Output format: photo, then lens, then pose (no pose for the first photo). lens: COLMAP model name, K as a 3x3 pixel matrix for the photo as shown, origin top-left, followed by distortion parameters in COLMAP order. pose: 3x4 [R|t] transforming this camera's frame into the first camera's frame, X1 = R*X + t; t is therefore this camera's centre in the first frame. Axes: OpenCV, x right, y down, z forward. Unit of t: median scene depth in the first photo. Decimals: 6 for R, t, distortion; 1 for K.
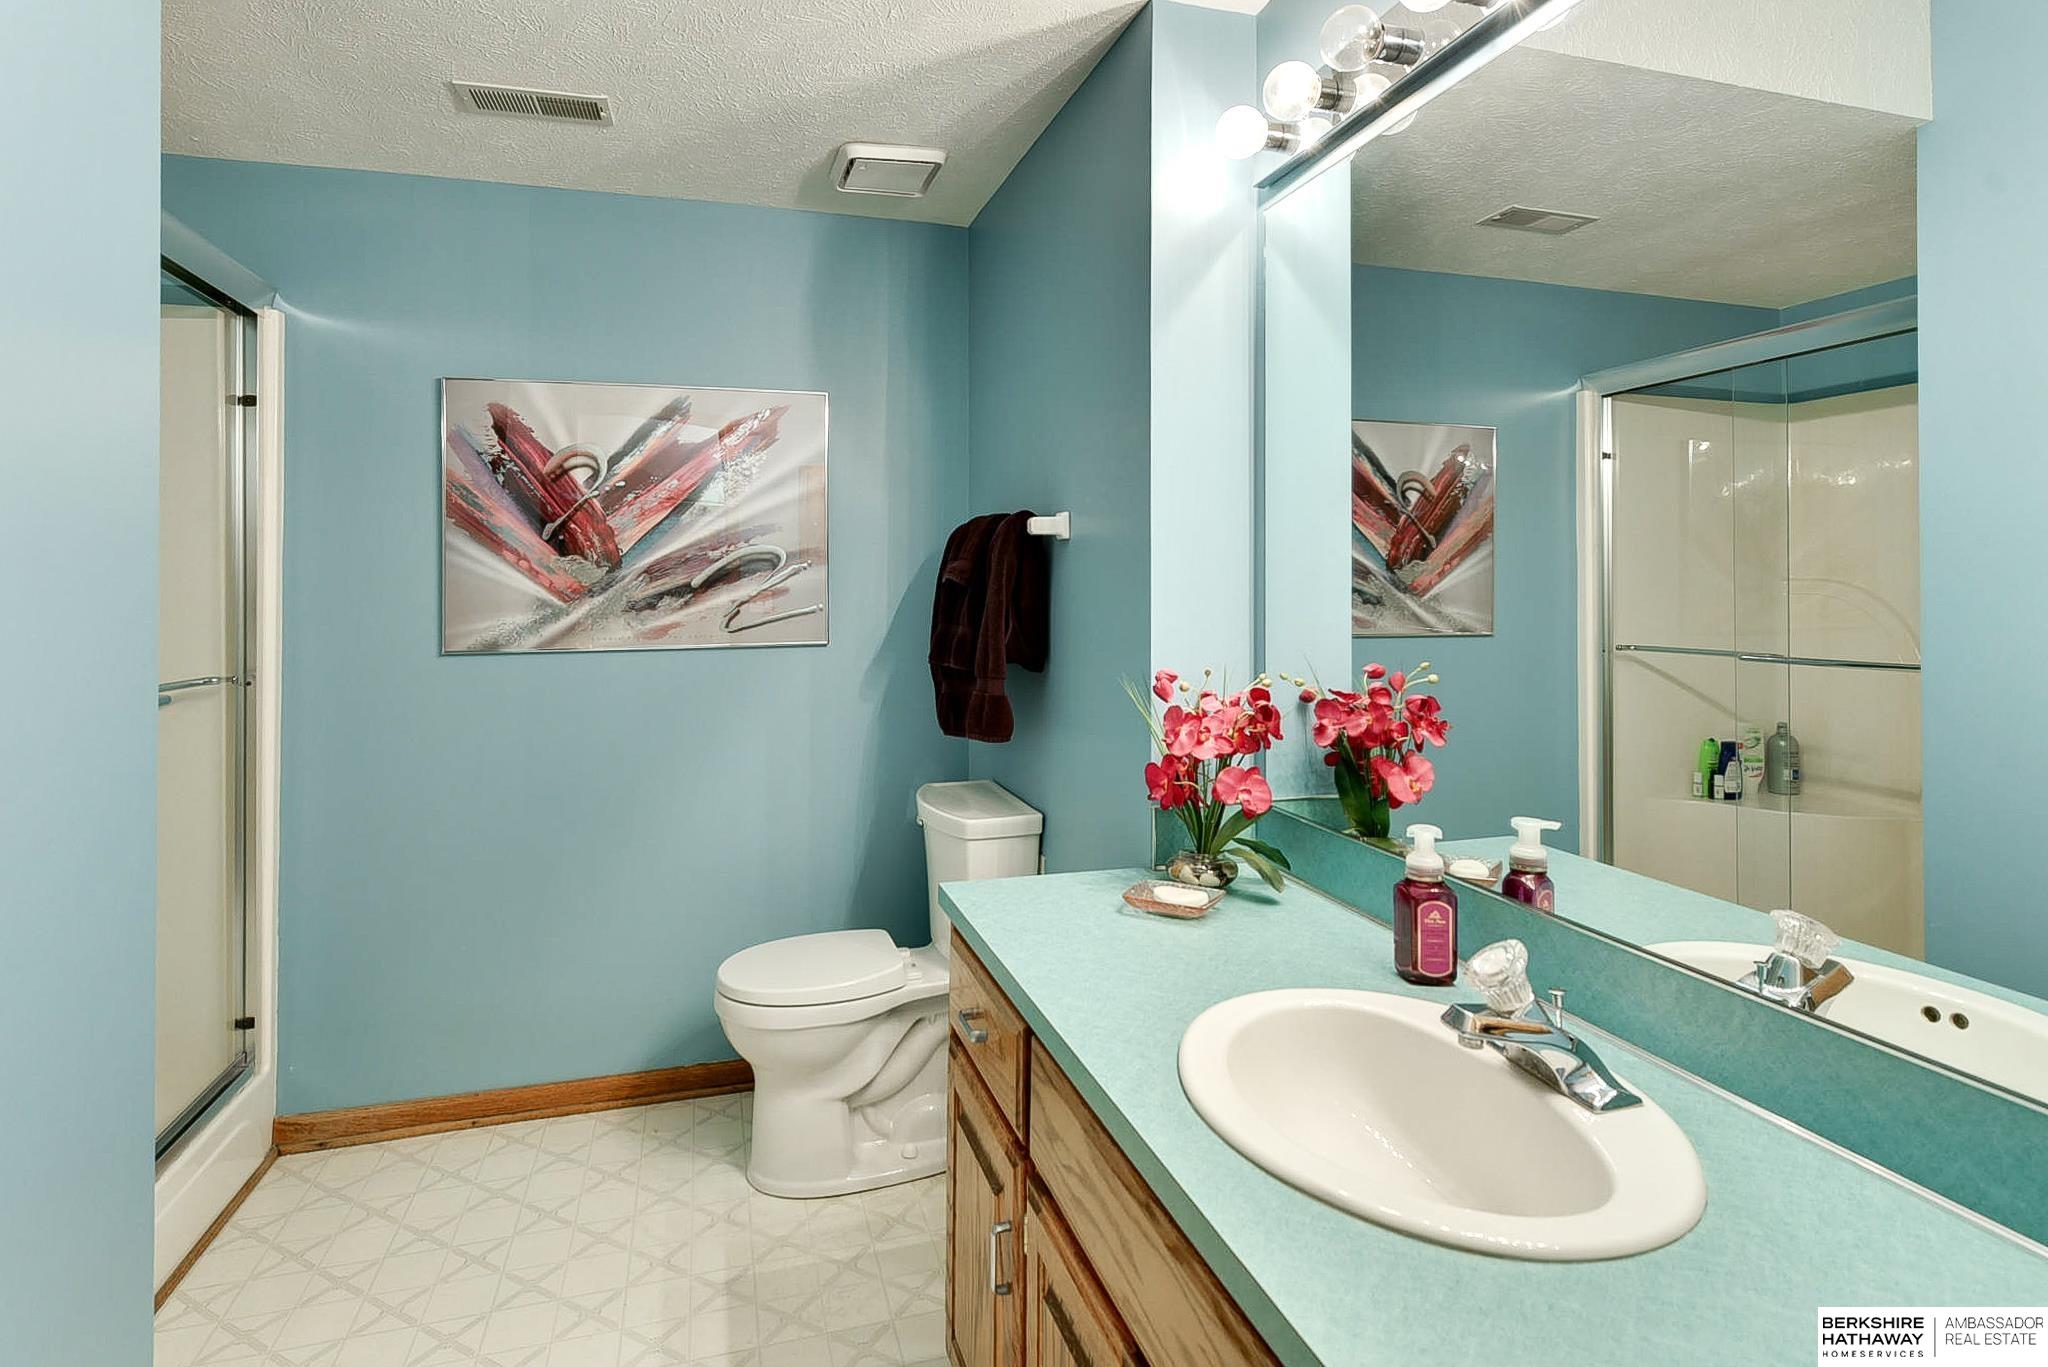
lens RADIAL K [[1020.0, 0, 1022.6], [0, 1020.0, 683.0], [0, 0, 1]] dist [0.001240, -0.001061]
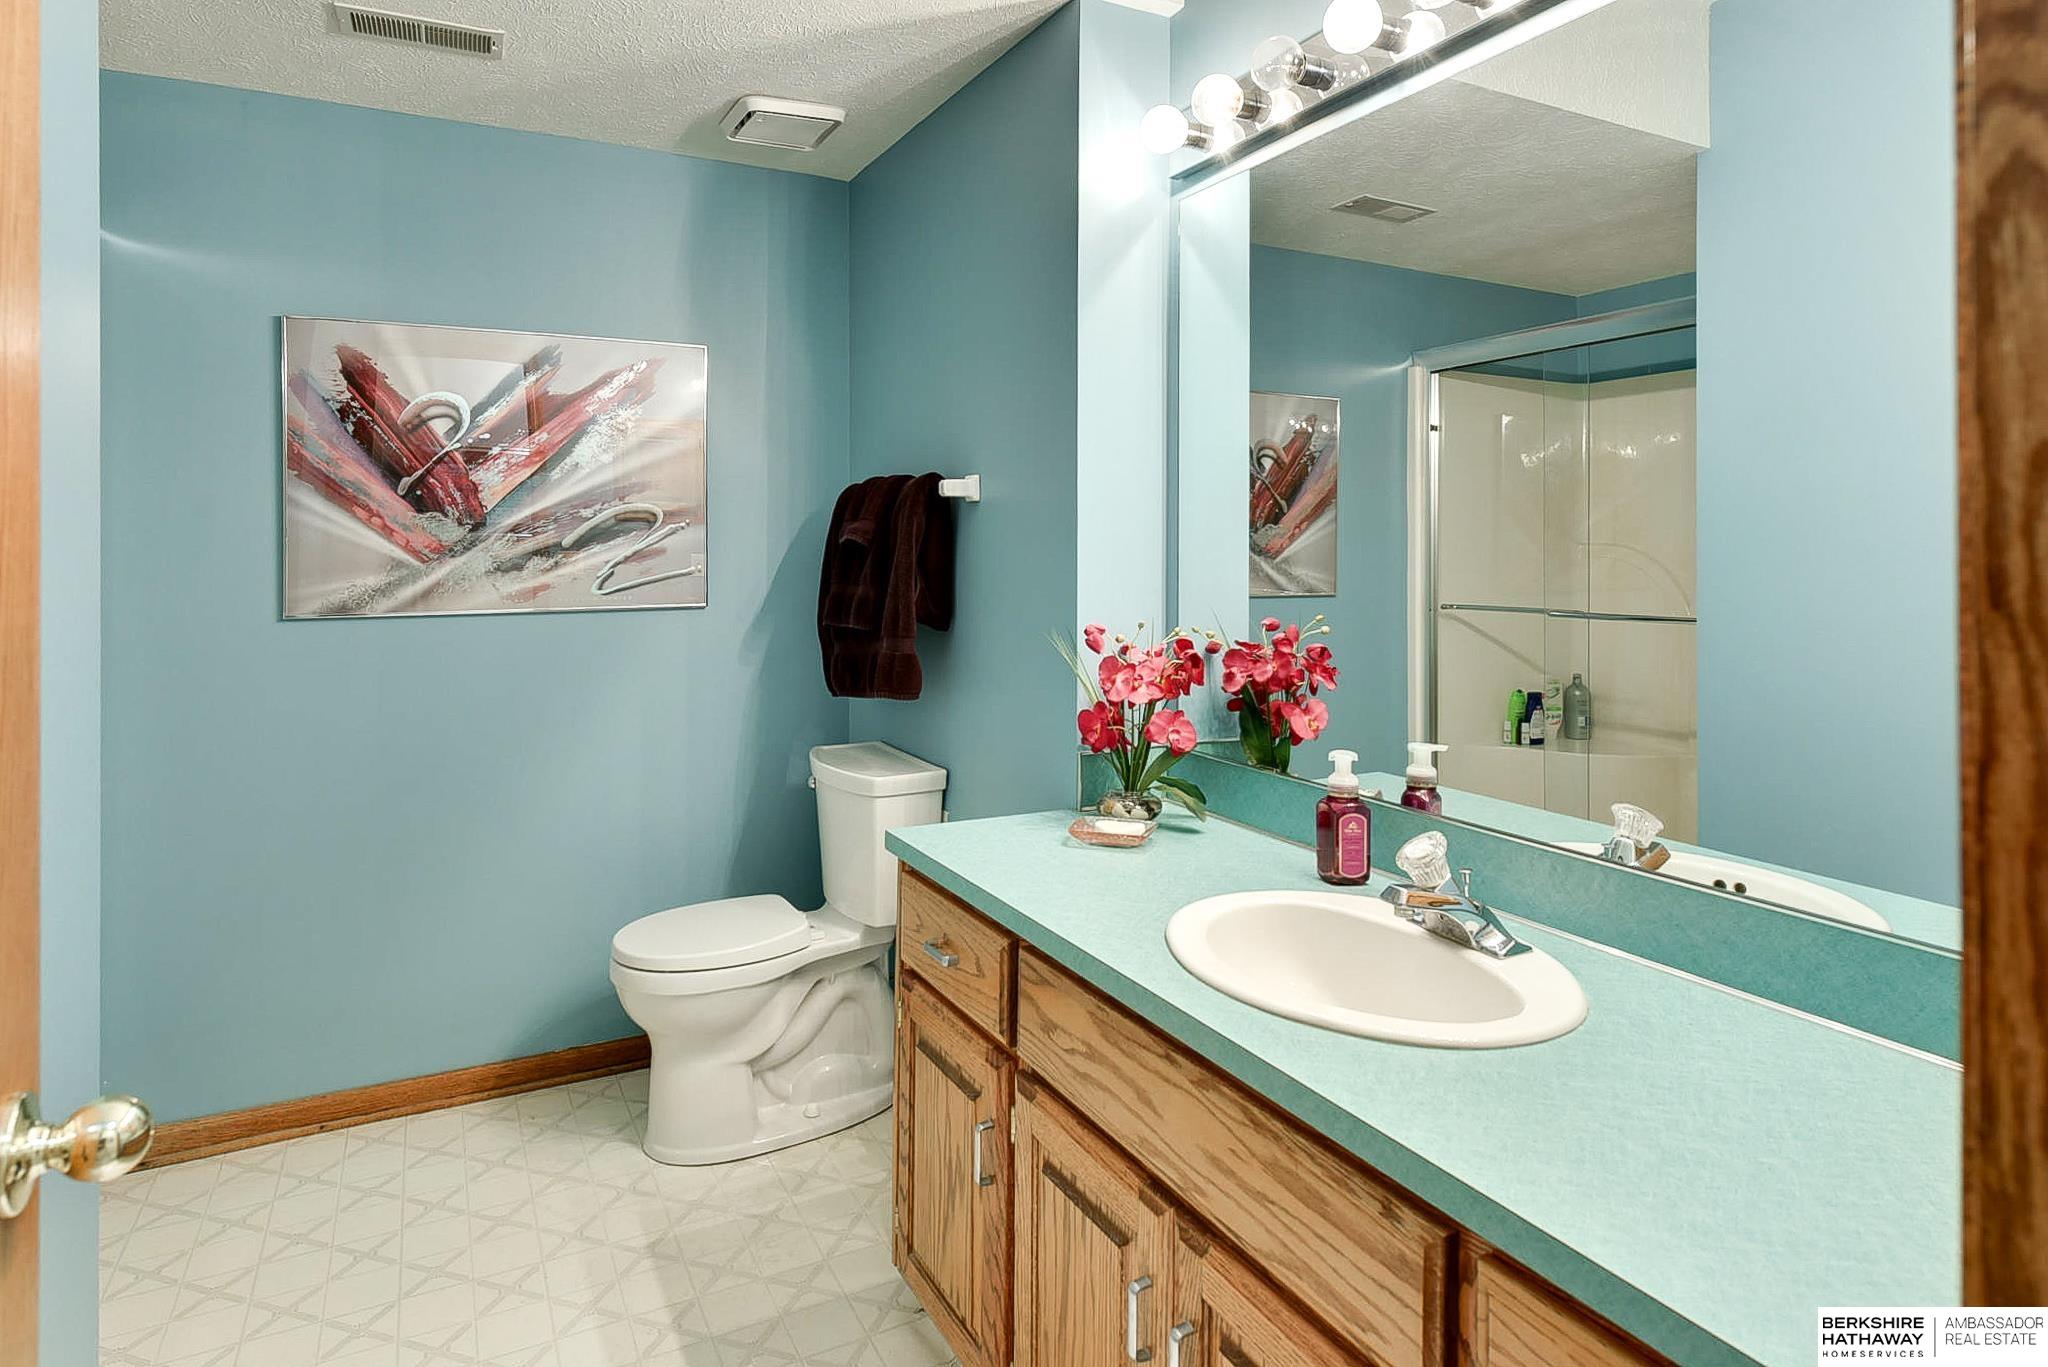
lens RADIAL K [[1077.2, 0, 1023.9], [0, 1077.2, 679.8], [0, 0, 1]] dist [0.004231, -0.001836]
pose [[0.984260, -0.018095, 0.175795, -0.095668], [0.013519, 0.999539, 0.027195, 0.010025], [-0.176206, -0.024390, 0.984051, -0.080232]]
